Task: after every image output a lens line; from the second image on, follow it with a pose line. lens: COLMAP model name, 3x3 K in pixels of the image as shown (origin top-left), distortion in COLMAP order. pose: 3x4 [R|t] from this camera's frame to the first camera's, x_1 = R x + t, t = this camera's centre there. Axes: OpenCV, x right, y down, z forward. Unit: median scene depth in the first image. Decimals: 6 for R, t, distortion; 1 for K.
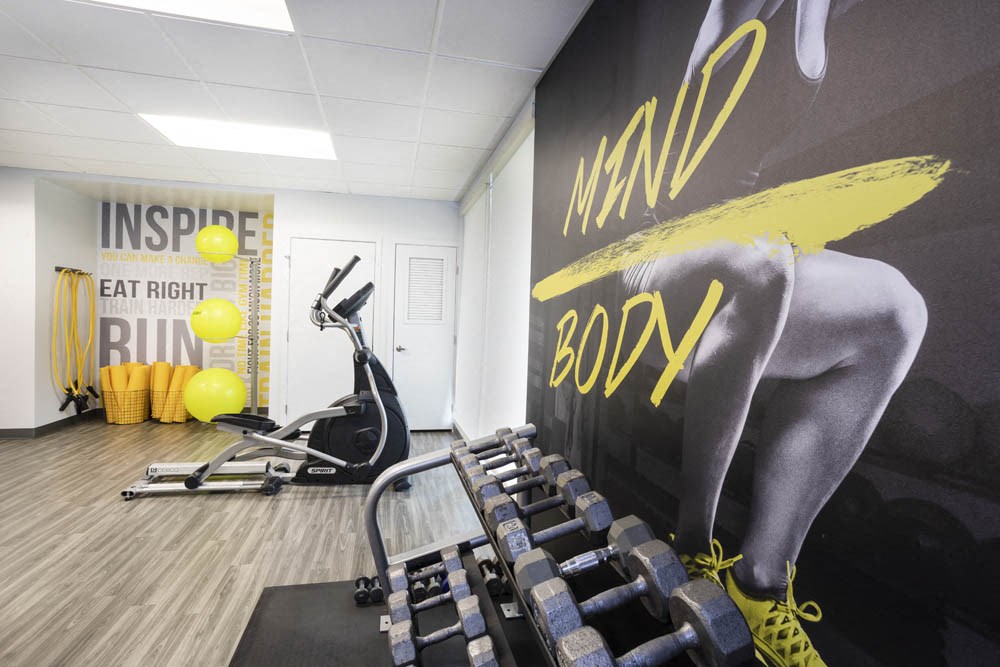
lens RADIAL K [[482.1, 0, 500.0], [0, 482.1, 333.5], [0, 0, 1]] dist [-0.029033, 0.021255]
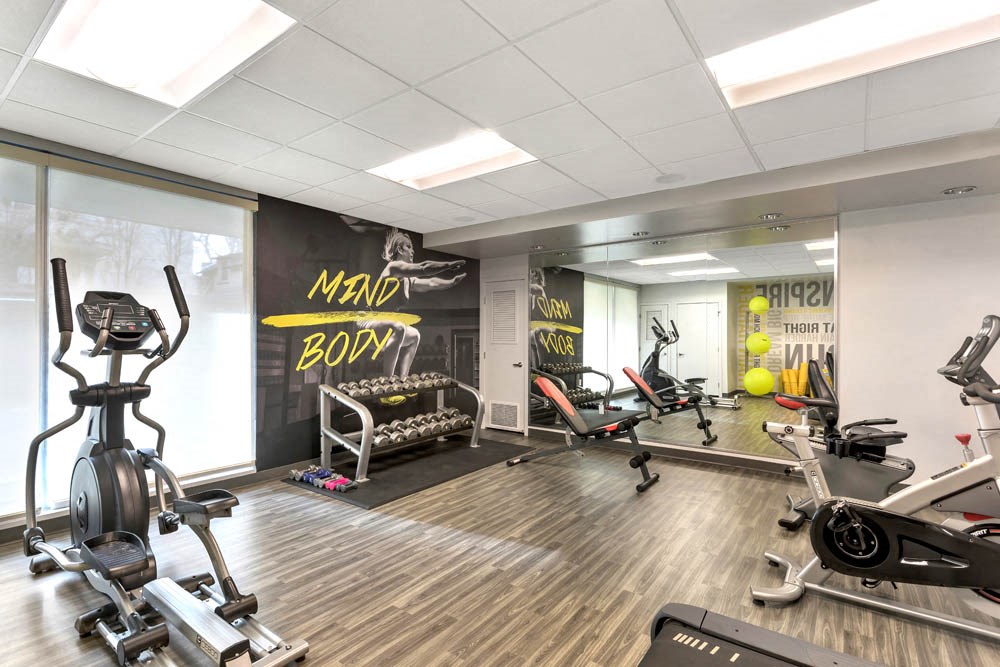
lens RADIAL K [[478.7, 0, 500.0], [0, 478.7, 333.5], [0, 0, 1]] dist [-0.106855, 0.000059]
pose [[-0.658547, -0.023058, 0.752186, -2.651825], [0.001044, 0.999502, 0.031553, -0.144829], [-0.752539, 0.021565, -0.658195, 2.295854]]
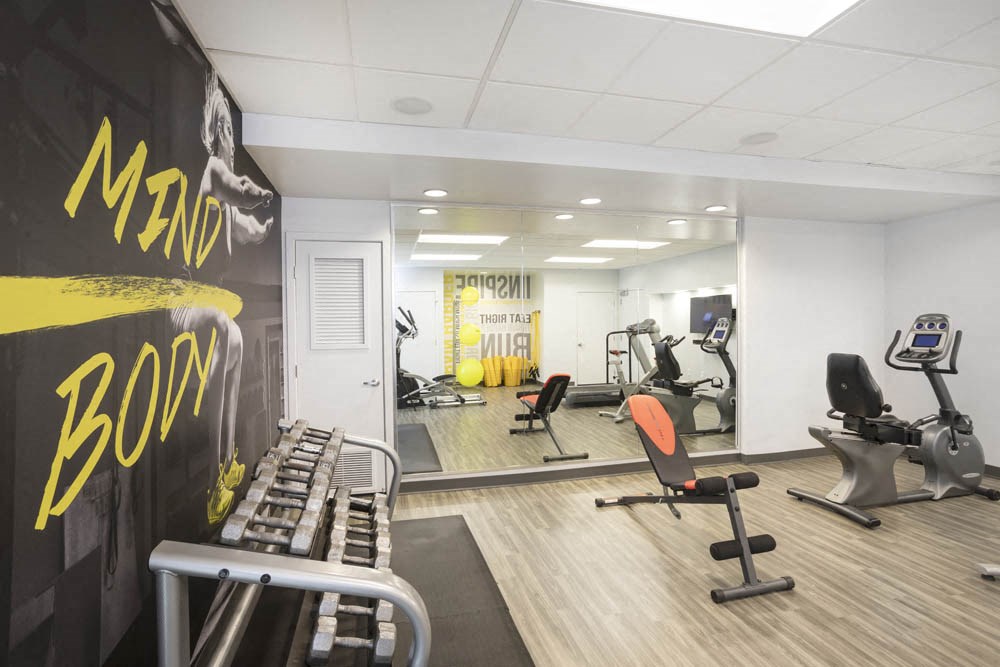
lens RADIAL K [[482.1, 0, 500.0], [0, 482.1, 333.5], [0, 0, 1]] dist [-0.000697, 0.000291]
pose [[-0.999441, -0.020479, -0.026436, -0.421118], [-0.021738, 0.998600, 0.048220, -0.141923], [0.025412, 0.048768, -0.998487, 2.021686]]
